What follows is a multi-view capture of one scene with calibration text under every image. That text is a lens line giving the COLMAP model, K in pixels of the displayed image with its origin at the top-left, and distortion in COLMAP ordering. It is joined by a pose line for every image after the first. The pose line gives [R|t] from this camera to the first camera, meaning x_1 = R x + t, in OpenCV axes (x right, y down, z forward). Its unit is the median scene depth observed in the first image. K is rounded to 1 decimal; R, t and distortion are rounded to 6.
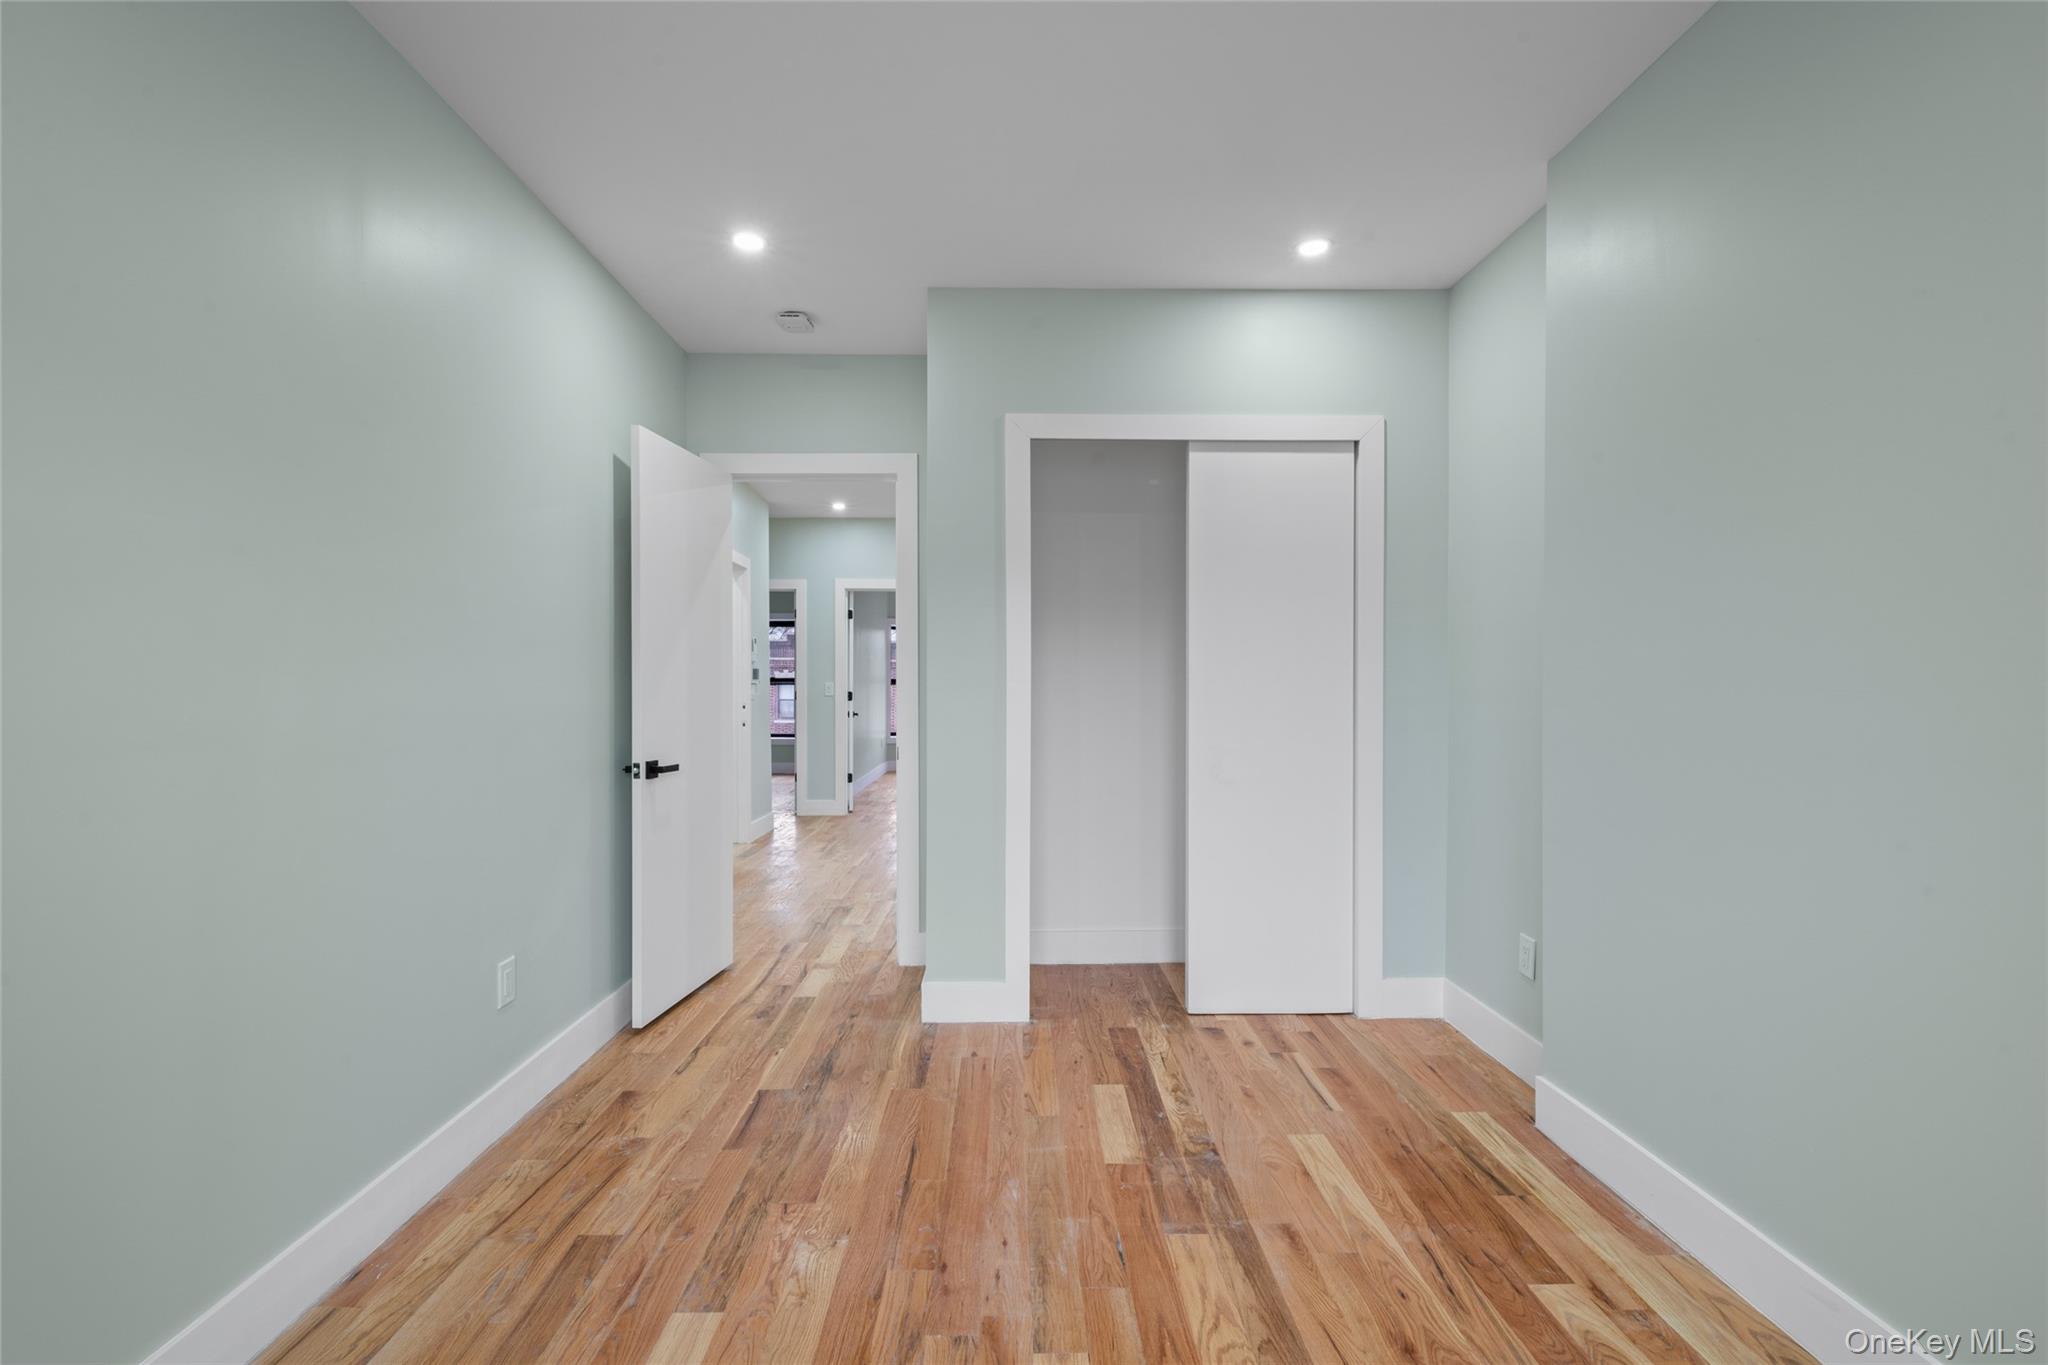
lens RADIAL K [[909.2, 0, 1024.8], [0, 909.2, 671.0], [0, 0, 1]] dist [0.000661, -0.000023]
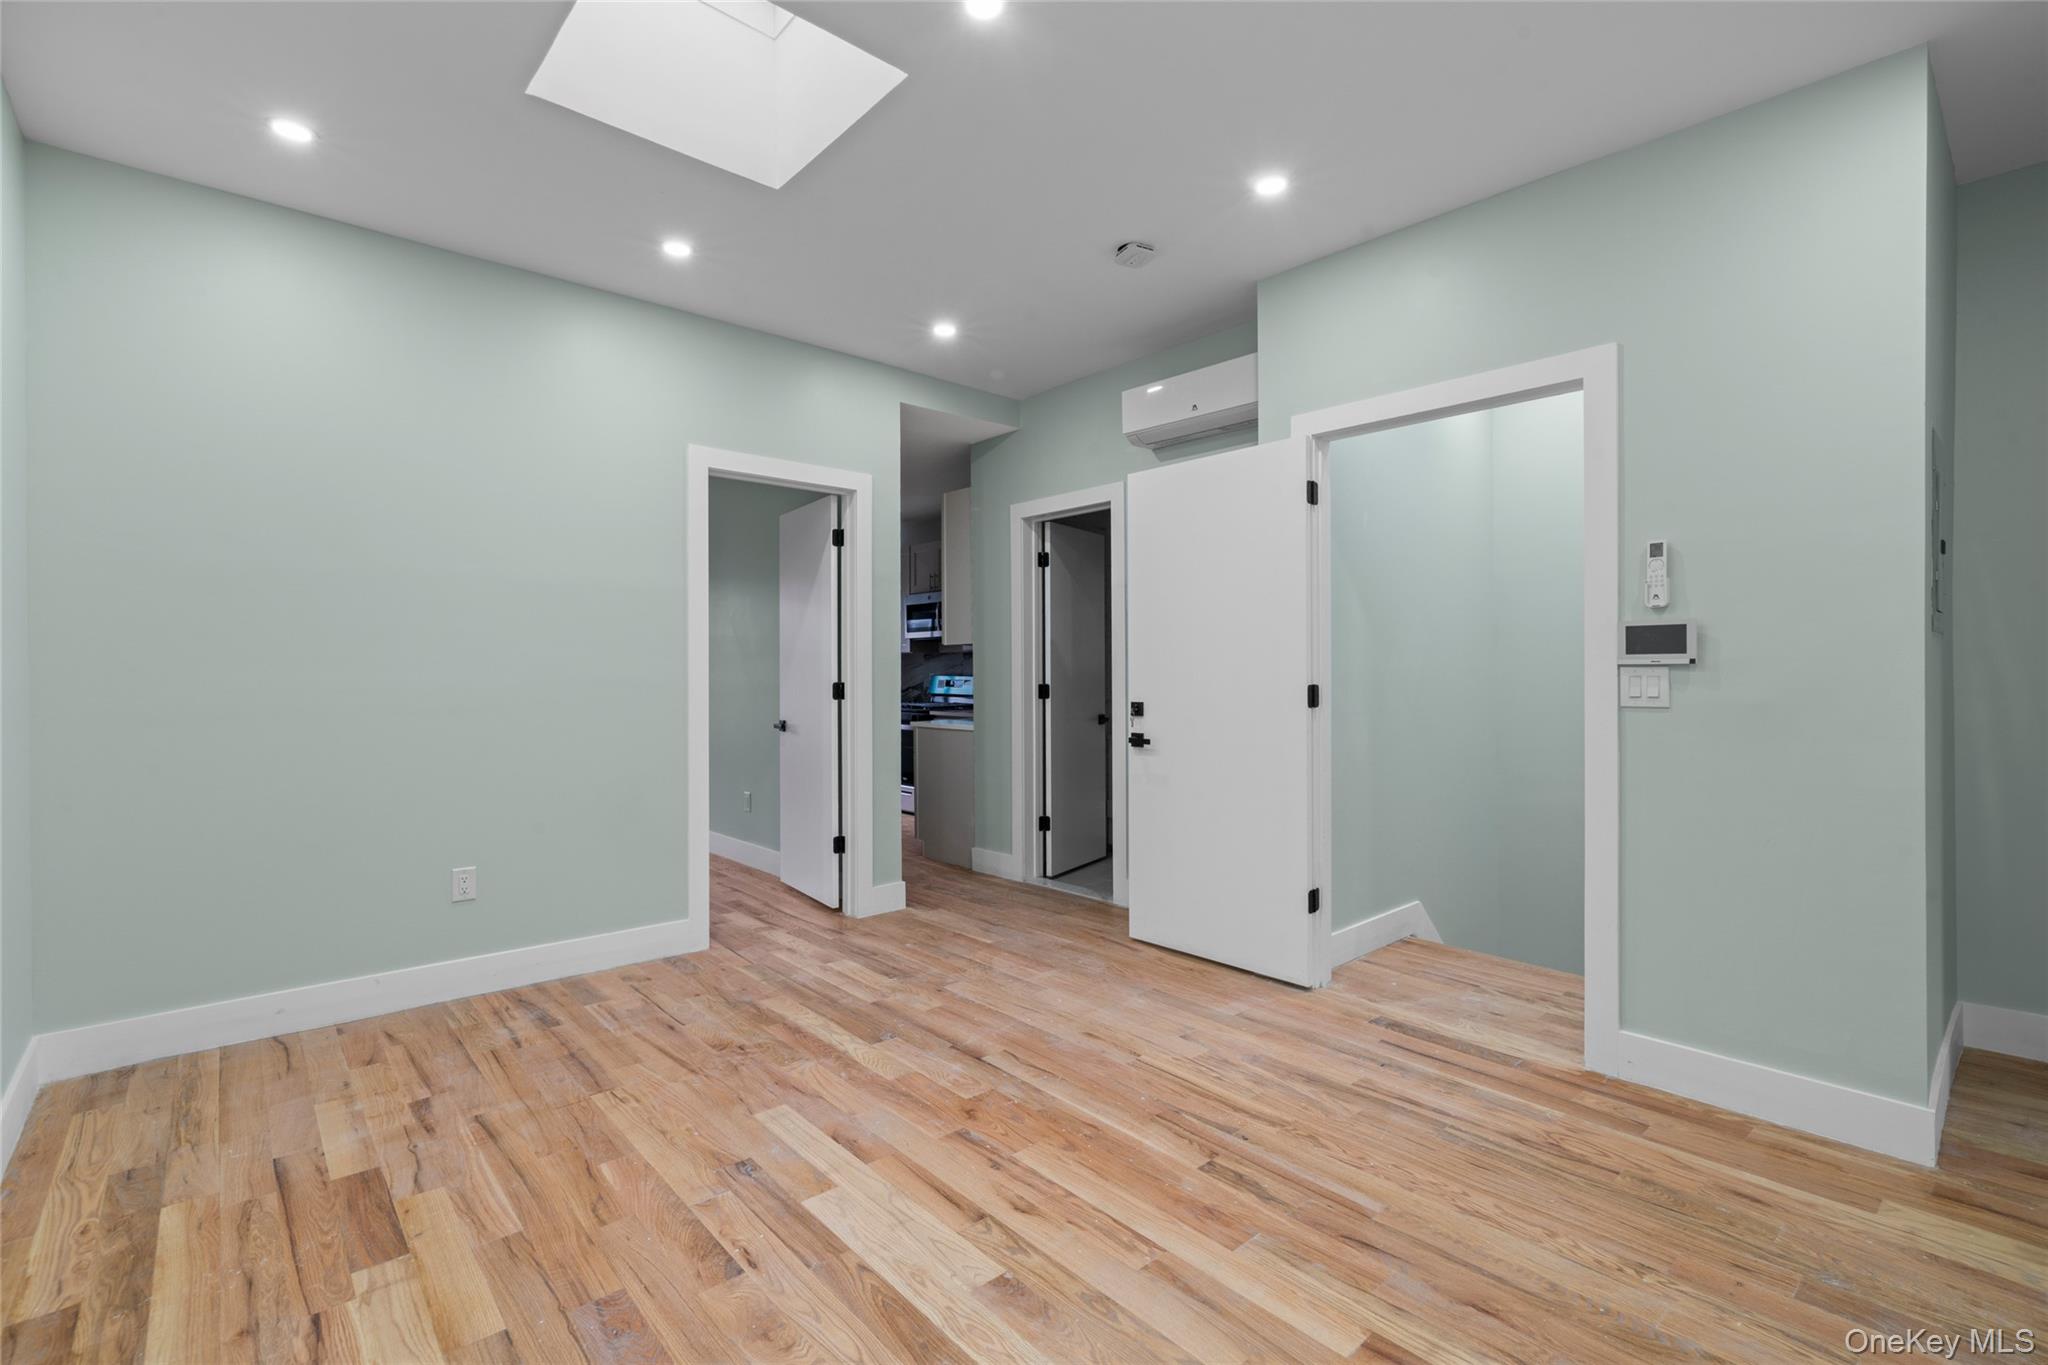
lens RADIAL K [[909.2, 0, 1024.8], [0, 909.2, 671.0], [0, 0, 1]] dist [0.000661, -0.000023]
pose [[-0.745090, 0.002678, -0.666959, 0.255348], [0.005755, 0.999981, -0.002414, 0.012666], [0.666939, -0.005638, -0.745091, 1.847410]]
